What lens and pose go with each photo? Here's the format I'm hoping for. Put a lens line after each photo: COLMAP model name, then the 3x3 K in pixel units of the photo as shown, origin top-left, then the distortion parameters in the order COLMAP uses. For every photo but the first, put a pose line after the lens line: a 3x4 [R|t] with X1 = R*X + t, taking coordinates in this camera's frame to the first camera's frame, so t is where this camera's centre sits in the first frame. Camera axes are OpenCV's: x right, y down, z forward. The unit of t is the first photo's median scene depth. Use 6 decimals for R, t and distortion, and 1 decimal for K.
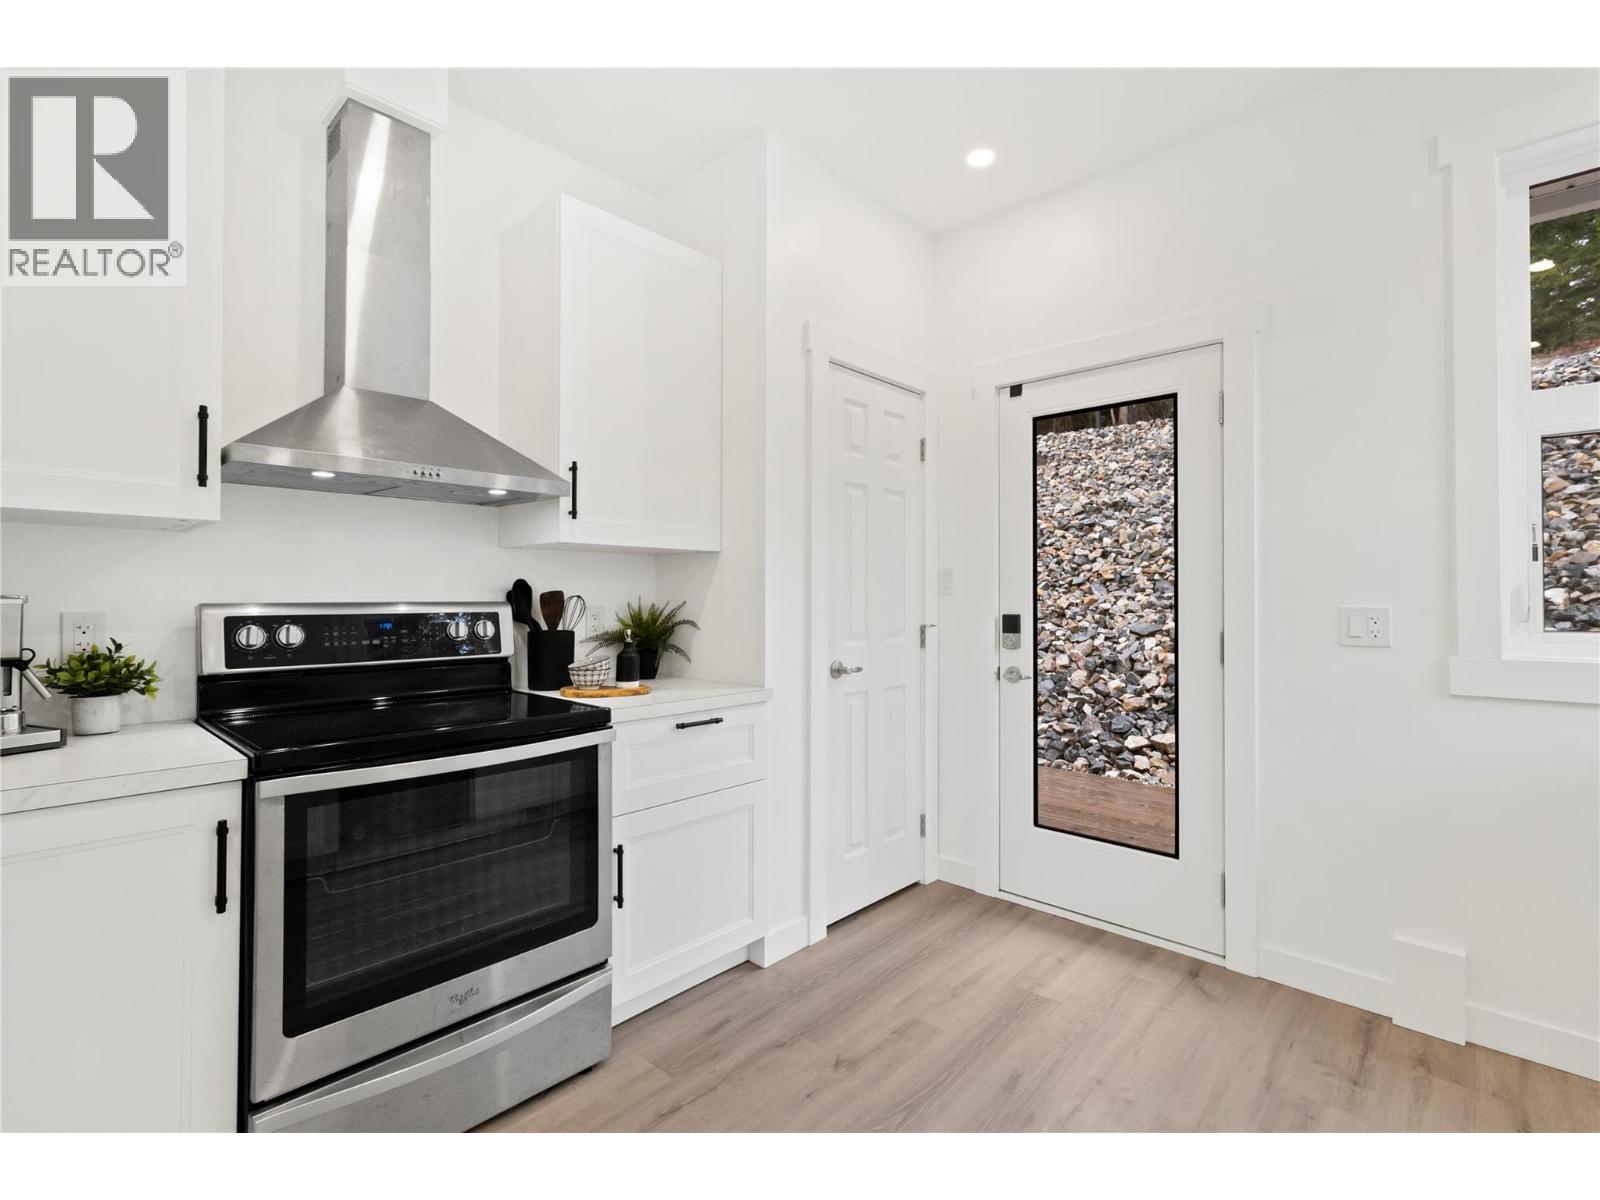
lens RADIAL K [[747.3, 0, 808.1], [0, 747.3, 587.4], [0, 0, 1]] dist [0.011077, -0.001016]
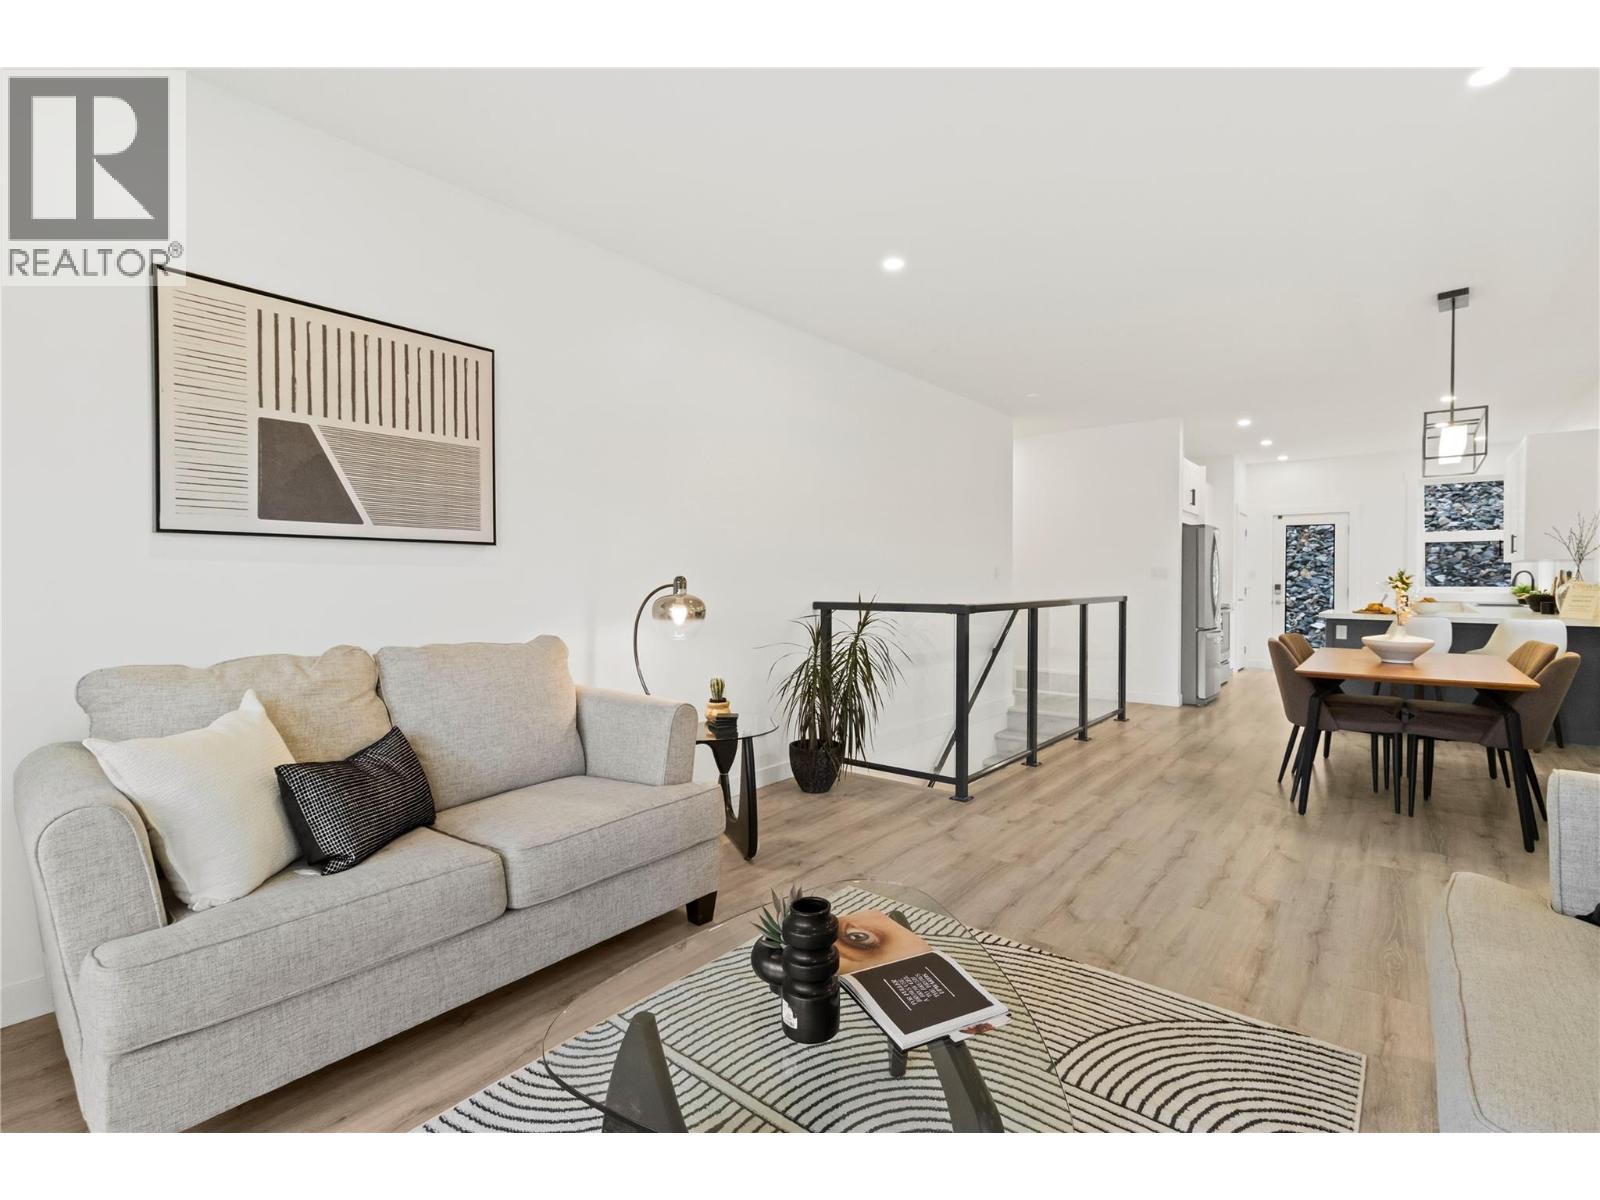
lens RADIAL K [[747.3, 0, 808.1], [0, 747.3, 587.4], [0, 0, 1]] dist [0.011077, -0.001016]
pose [[0.998005, -0.003033, 0.063066, -2.371070], [0.001689, 0.999770, 0.021360, -0.029131], [-0.063117, -0.021211, 0.997781, -2.580420]]
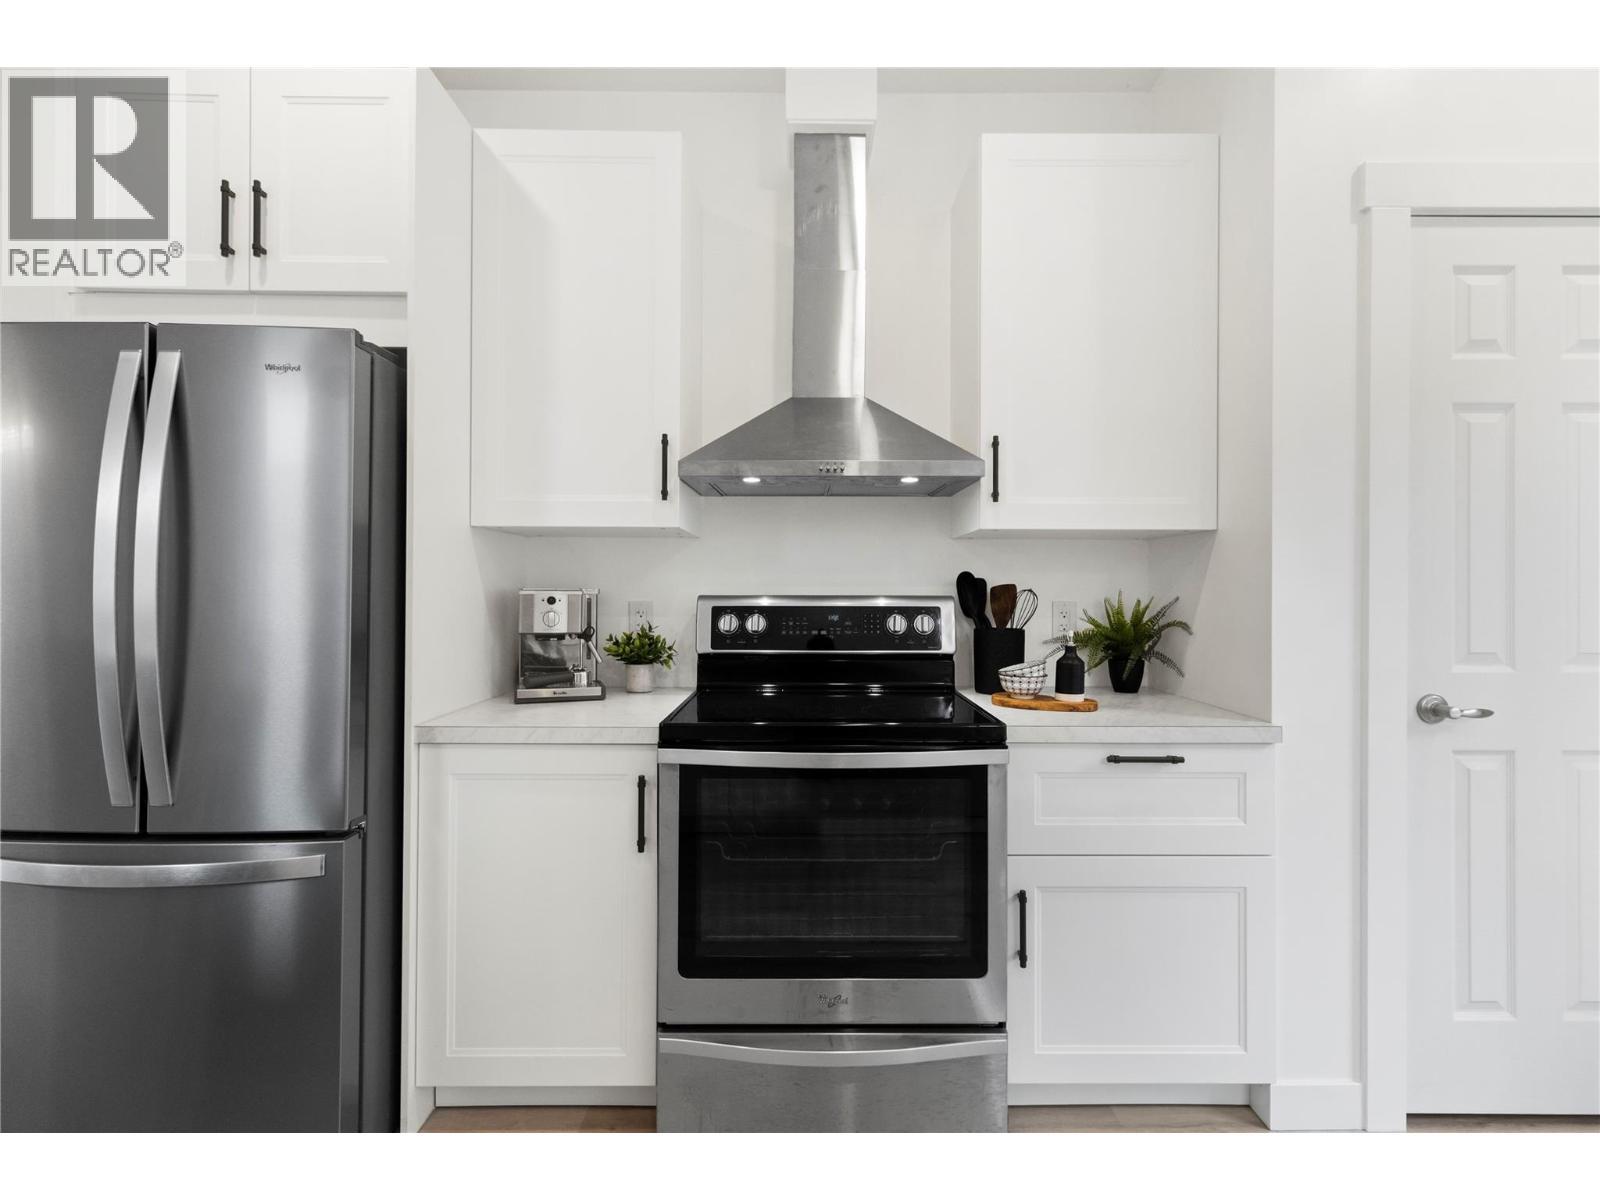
lens RADIAL K [[747.3, 0, 808.1], [0, 747.3, 587.4], [0, 0, 1]] dist [0.011077, -0.001016]
pose [[0.682249, -0.001105, -0.731119, 0.176280], [0.006491, 0.999969, 0.004546, 0.003176], [0.731091, -0.007847, 0.682235, 0.241598]]
